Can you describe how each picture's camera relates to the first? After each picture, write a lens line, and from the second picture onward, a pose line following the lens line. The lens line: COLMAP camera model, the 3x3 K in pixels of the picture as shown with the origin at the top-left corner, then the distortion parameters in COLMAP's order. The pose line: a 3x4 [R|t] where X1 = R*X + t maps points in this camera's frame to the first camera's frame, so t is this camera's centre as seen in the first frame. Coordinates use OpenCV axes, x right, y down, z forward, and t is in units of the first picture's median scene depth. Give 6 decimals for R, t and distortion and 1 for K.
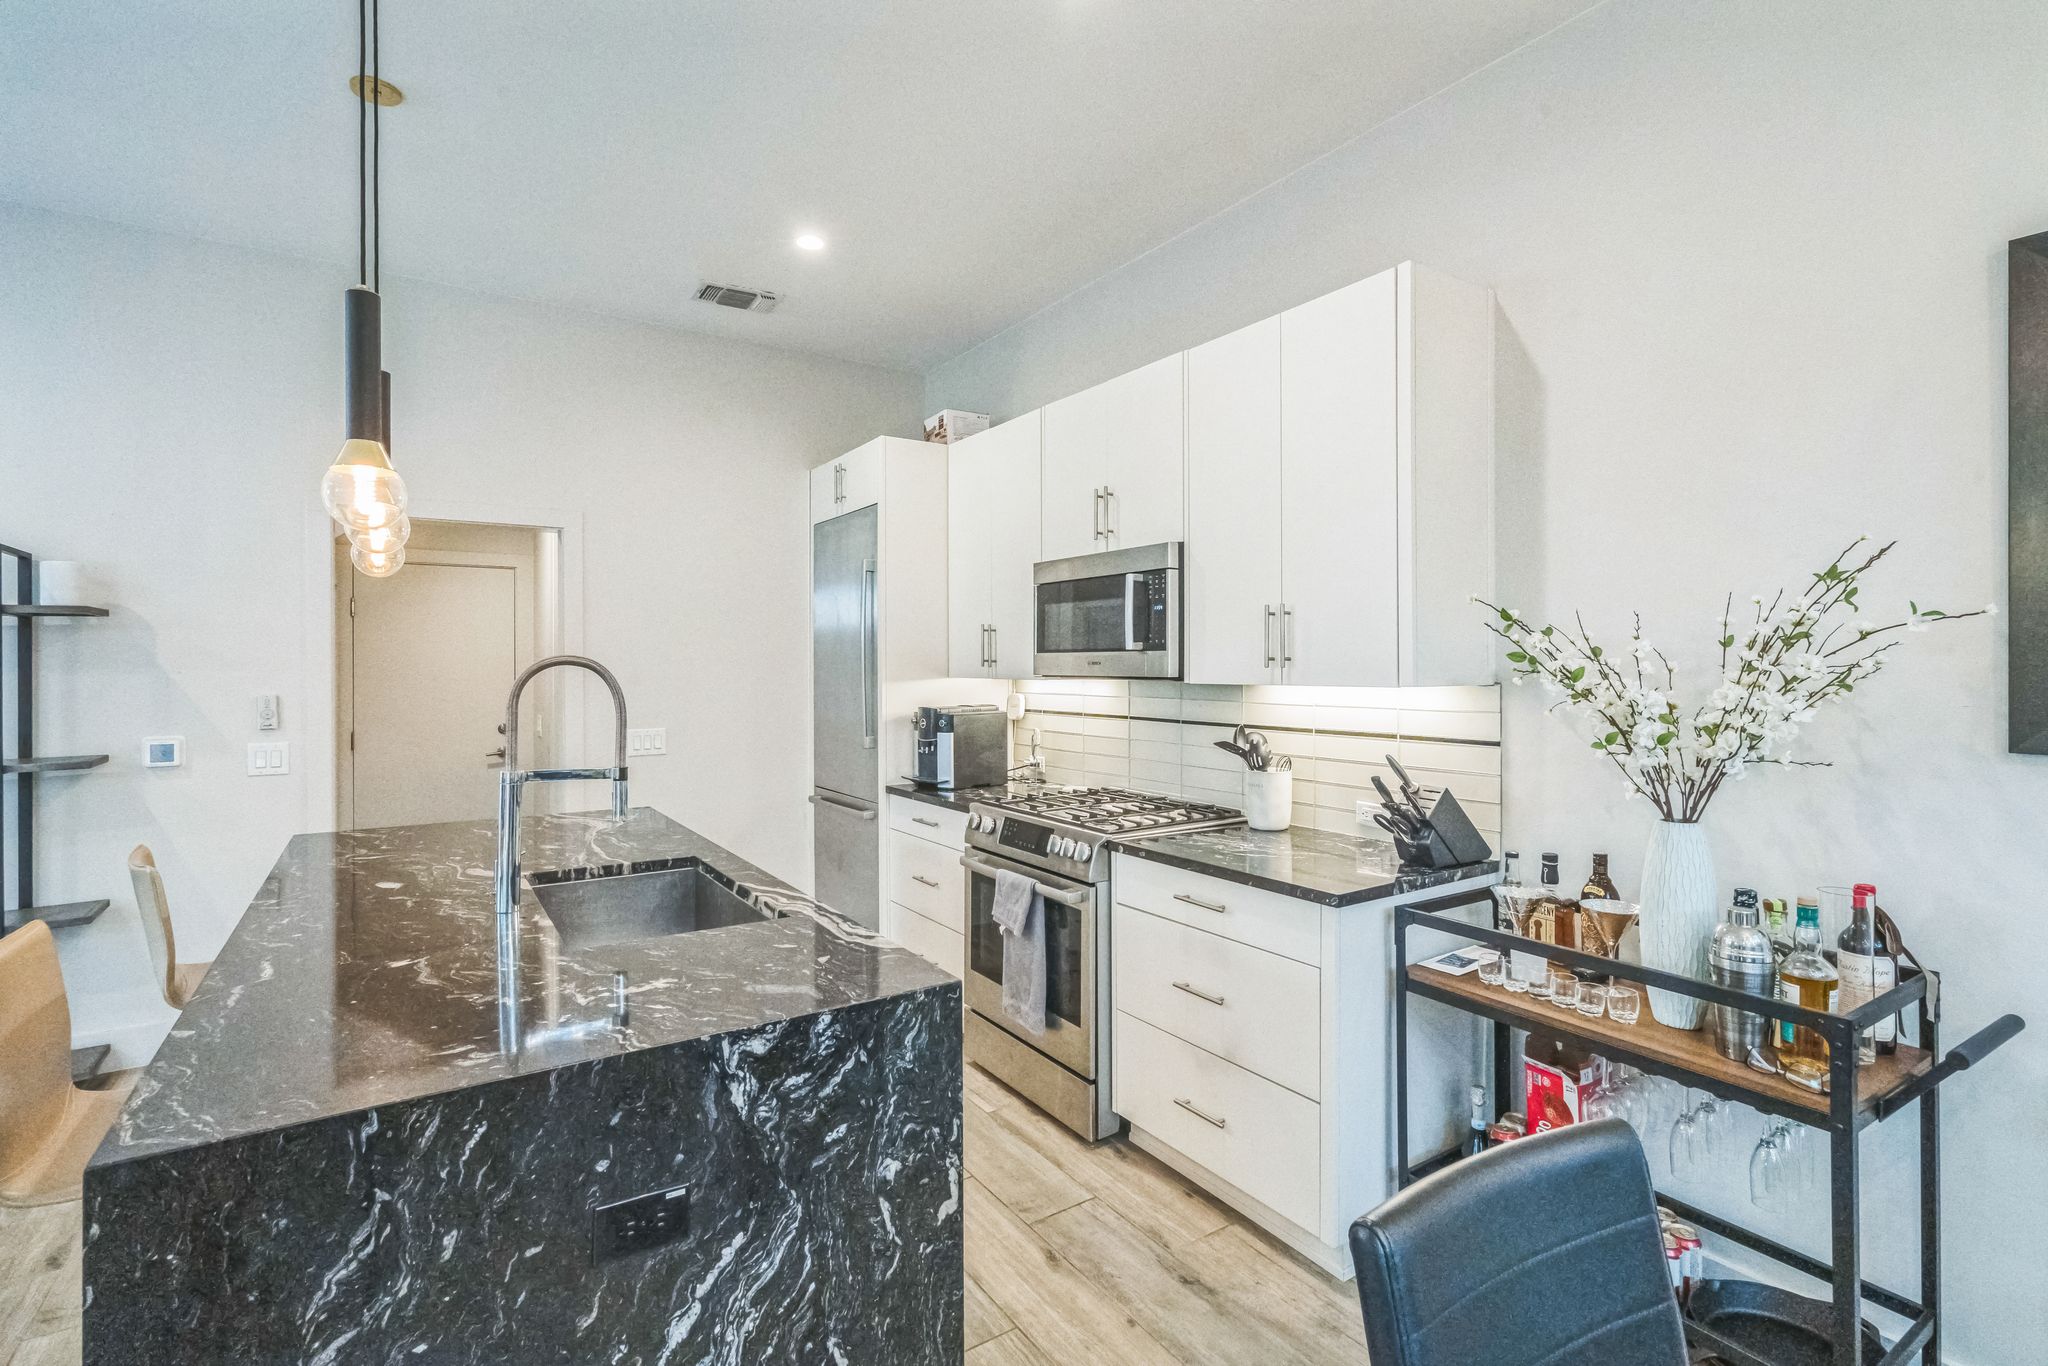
lens RADIAL K [[942.6, 0, 1021.3], [0, 942.6, 669.9], [0, 0, 1]] dist [-0.000692, -0.000185]
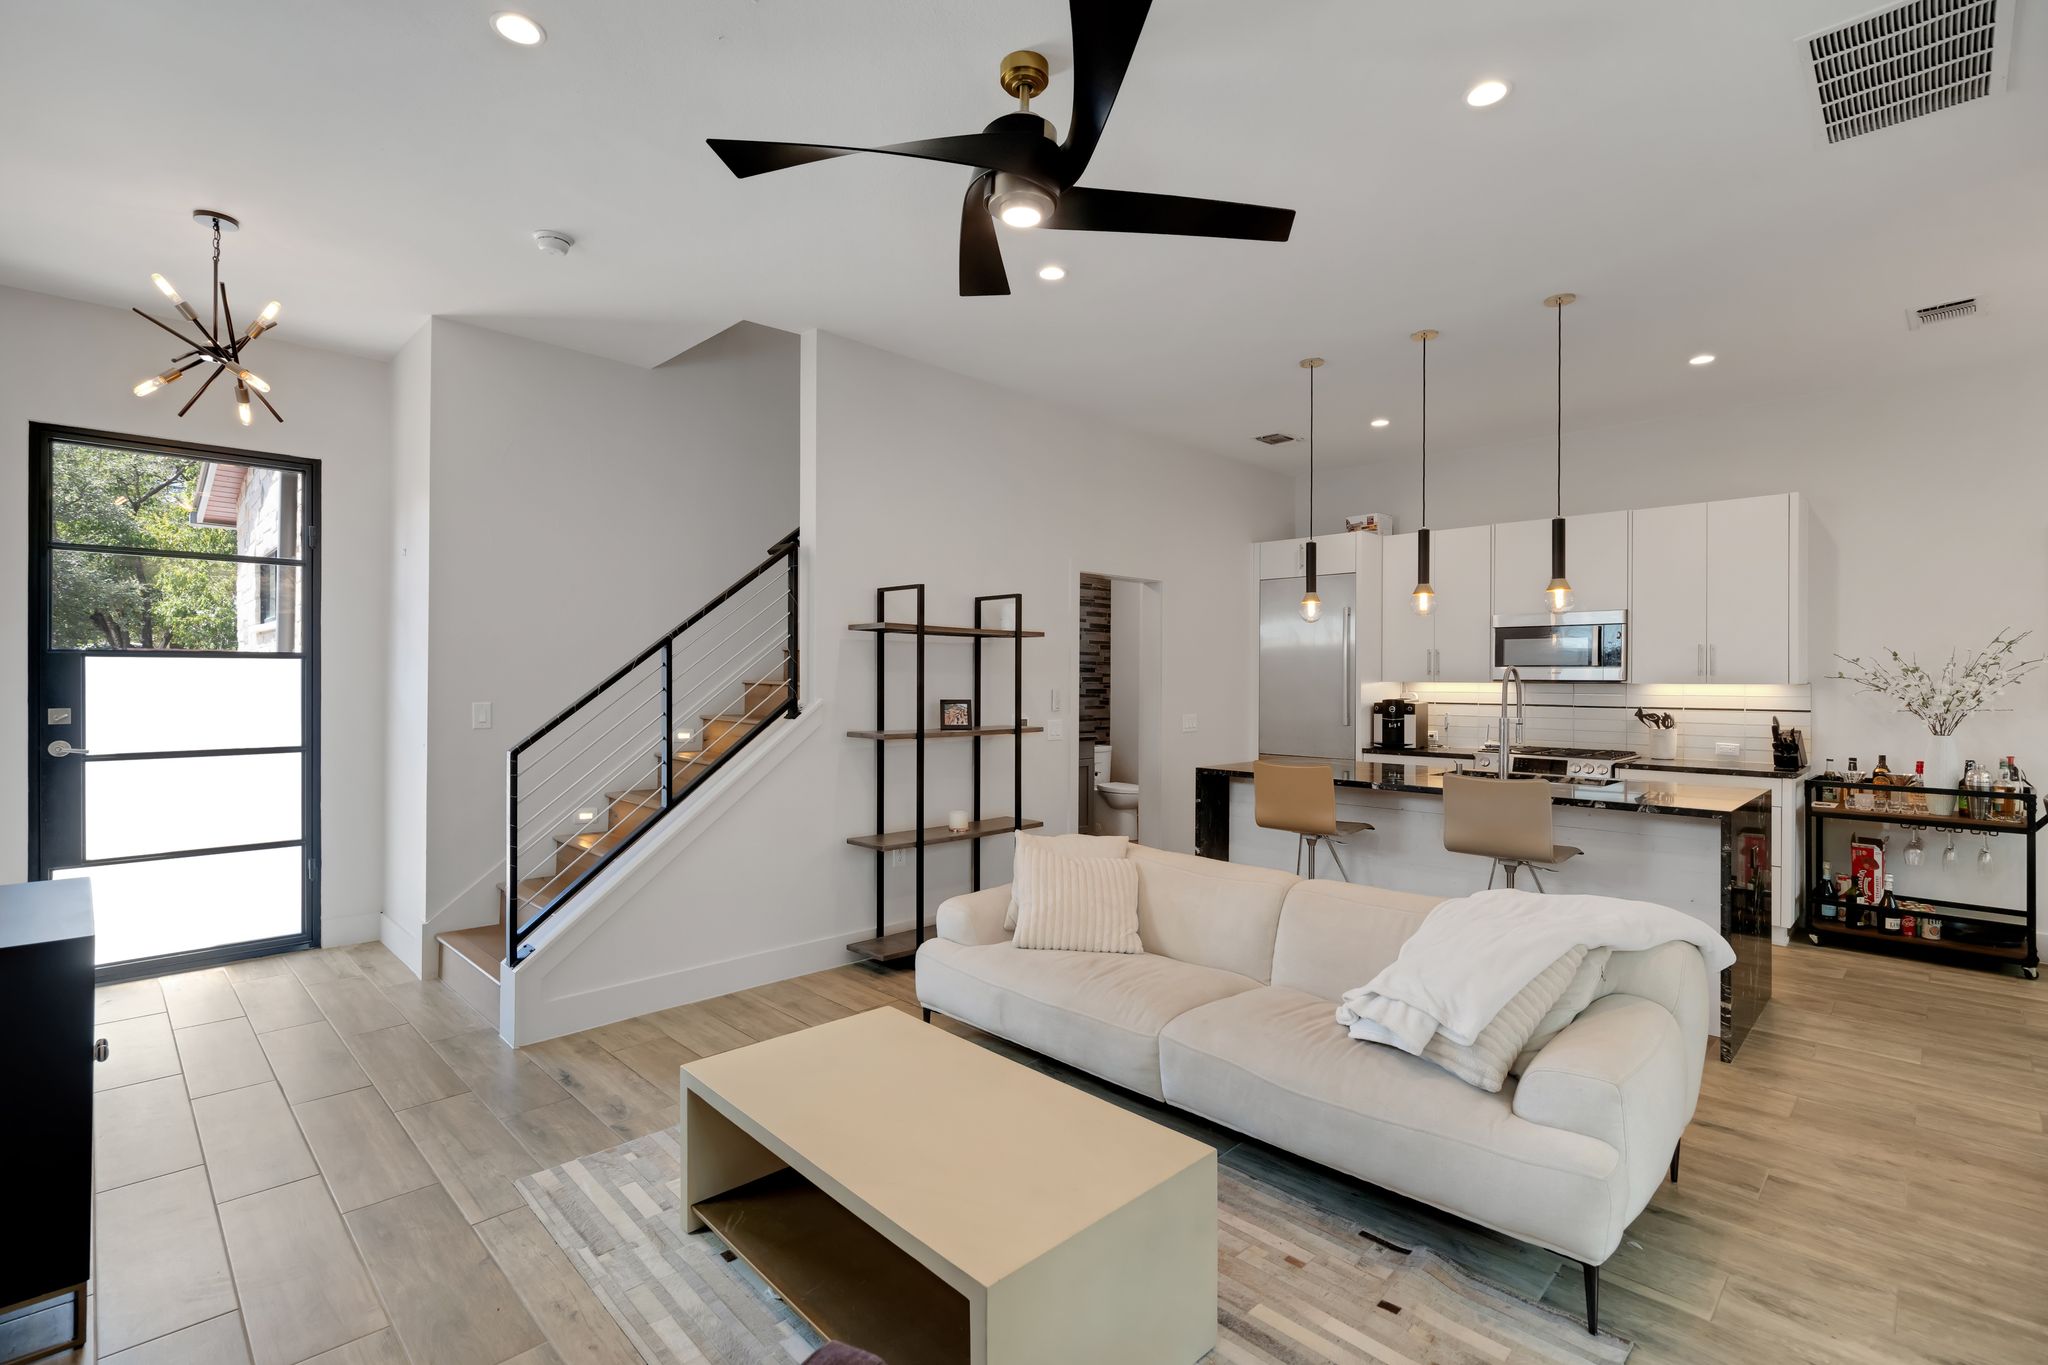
lens RADIAL K [[942.6, 0, 1026.0], [0, 942.6, 684.2], [0, 0, 1]] dist [-0.000692, -0.000185]
pose [[0.980068, 0.003480, 0.198633, -1.677000], [-0.003538, 0.999994, -0.000063, 0.023857], [-0.198632, -0.000641, 0.980074, -0.752469]]
